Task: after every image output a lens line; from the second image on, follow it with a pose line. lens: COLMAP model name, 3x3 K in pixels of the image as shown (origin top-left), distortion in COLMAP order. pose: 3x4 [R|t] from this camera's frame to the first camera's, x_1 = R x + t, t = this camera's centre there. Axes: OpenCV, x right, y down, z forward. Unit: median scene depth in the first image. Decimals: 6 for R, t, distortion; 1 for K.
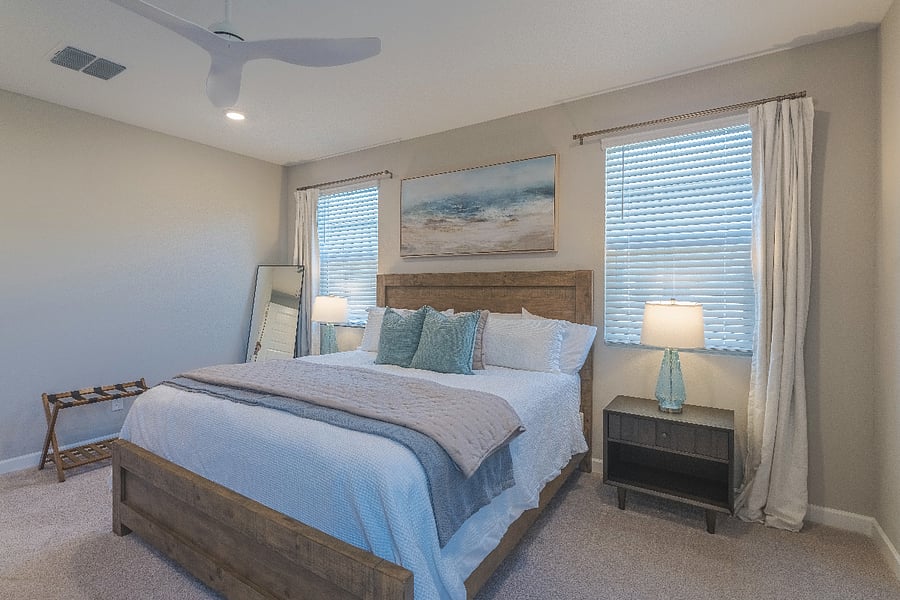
lens RADIAL K [[412.7, 0, 450.2], [0, 412.7, 292.9], [0, 0, 1]] dist [-0.000117, -0.000190]
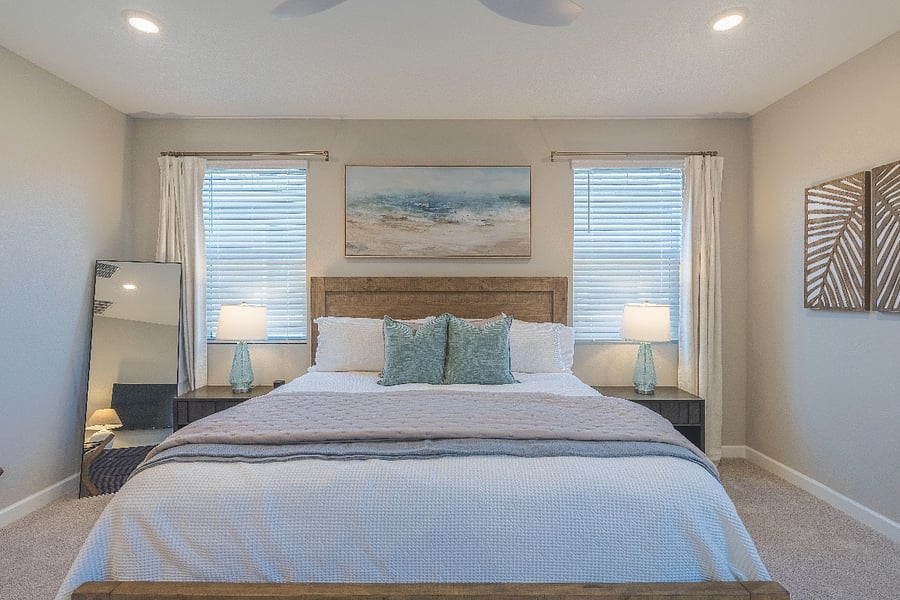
lens RADIAL K [[407.9, 0, 450.0], [0, 407.9, 300.0], [0, 0, 1]] dist [-0.004580, -0.000287]
pose [[0.849851, -0.011305, 0.526902, -0.445371], [0.008683, 0.999935, 0.007450, -0.003098], [-0.526952, -0.001756, 0.849893, 0.208944]]
